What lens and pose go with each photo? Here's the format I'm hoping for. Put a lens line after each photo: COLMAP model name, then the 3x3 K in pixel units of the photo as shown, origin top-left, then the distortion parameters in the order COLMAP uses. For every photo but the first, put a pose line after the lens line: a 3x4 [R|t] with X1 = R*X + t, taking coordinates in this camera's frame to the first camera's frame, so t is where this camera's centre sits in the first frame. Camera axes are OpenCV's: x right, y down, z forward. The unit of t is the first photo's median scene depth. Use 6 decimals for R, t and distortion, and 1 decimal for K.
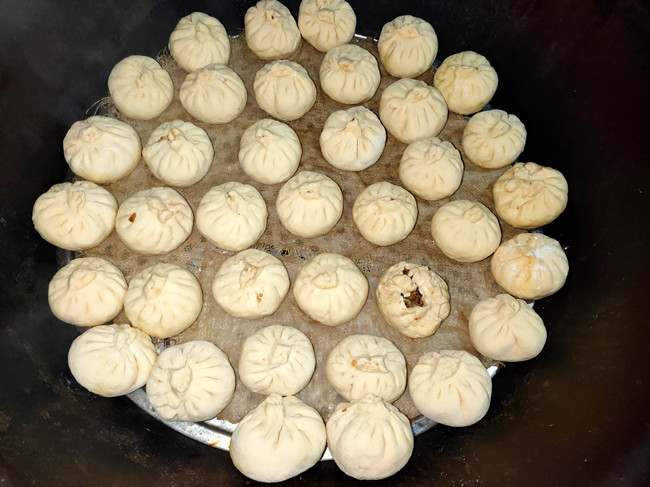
lens RADIAL K [[573.9, 0, 325.0], [0, 573.9, 243.5], [0, 0, 1]] dist [-0.006652, -0.002637]
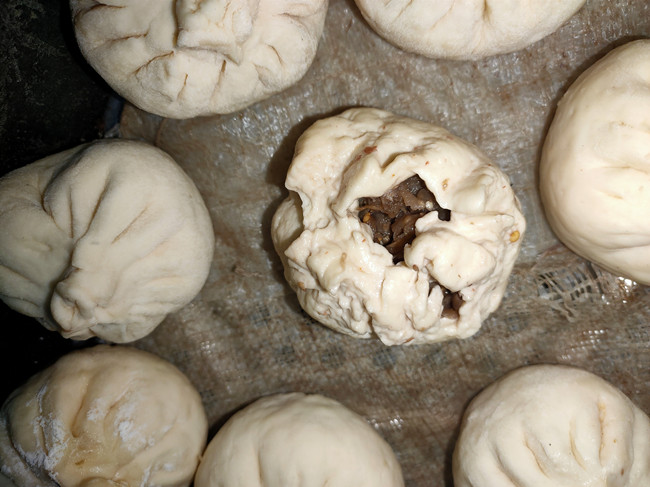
lens RADIAL K [[573.9, 0, 325.0], [0, 573.9, 243.5], [0, 0, 1]] dist [-0.006652, -0.002637]
pose [[-0.935146, 0.337588, 0.107405, 0.156323], [-0.306089, -0.922594, 0.234797, 0.028748], [0.178356, 0.186694, 0.966092, 0.694250]]
